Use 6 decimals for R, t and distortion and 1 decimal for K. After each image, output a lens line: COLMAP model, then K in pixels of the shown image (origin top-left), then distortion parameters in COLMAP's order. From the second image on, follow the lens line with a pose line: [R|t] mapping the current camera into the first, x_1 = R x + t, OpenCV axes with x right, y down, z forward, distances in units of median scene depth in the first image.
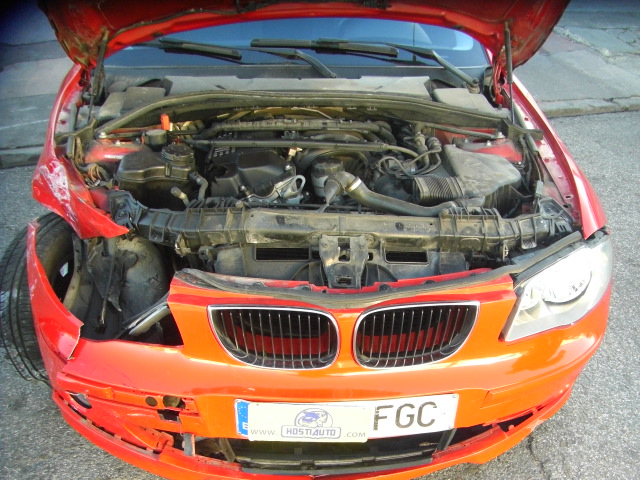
lens RADIAL K [[721.9, 0, 361.1], [0, 721.9, 340.0], [0, 0, 1]] dist [-0.183614, 0.120716]
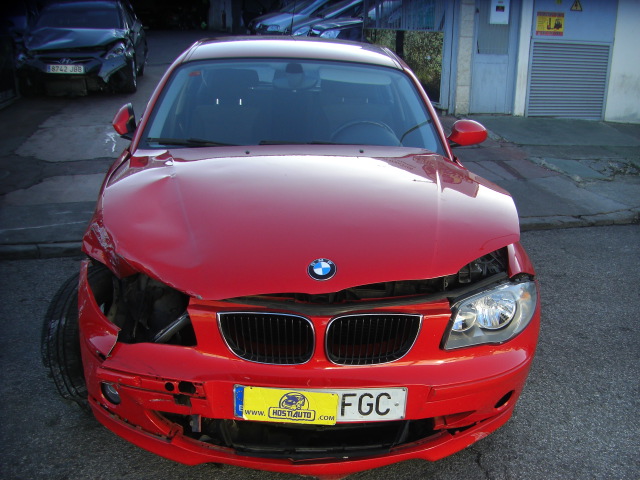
lens RADIAL K [[721.9, 0, 361.1], [0, 721.9, 340.0], [0, 0, 1]] dist [-0.183614, 0.120716]
pose [[0.999858, 0.014903, -0.007891, 0.057371], [-0.016130, 0.981700, -0.189747, 0.221682], [0.004918, 0.189847, 0.981801, -0.264974]]
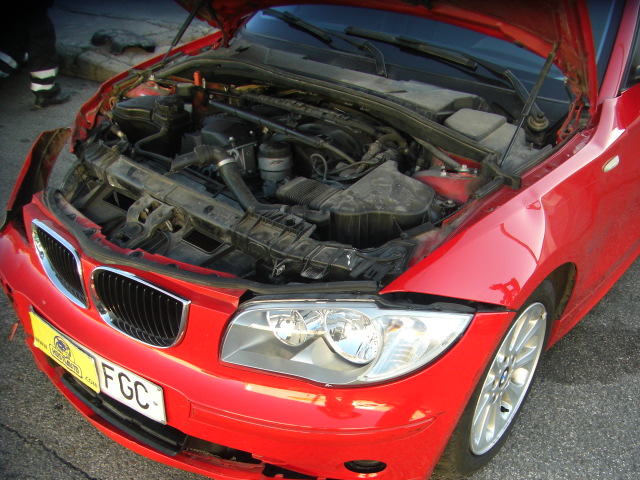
lens RADIAL K [[721.9, 0, 361.1], [0, 721.9, 340.0], [0, 0, 1]] dist [-0.183614, 0.120716]
pose [[0.747693, 0.383670, -0.541990, 0.756157], [-0.401692, 0.911250, 0.090920, -0.160545], [0.528772, 0.149733, 0.835452, 0.325094]]
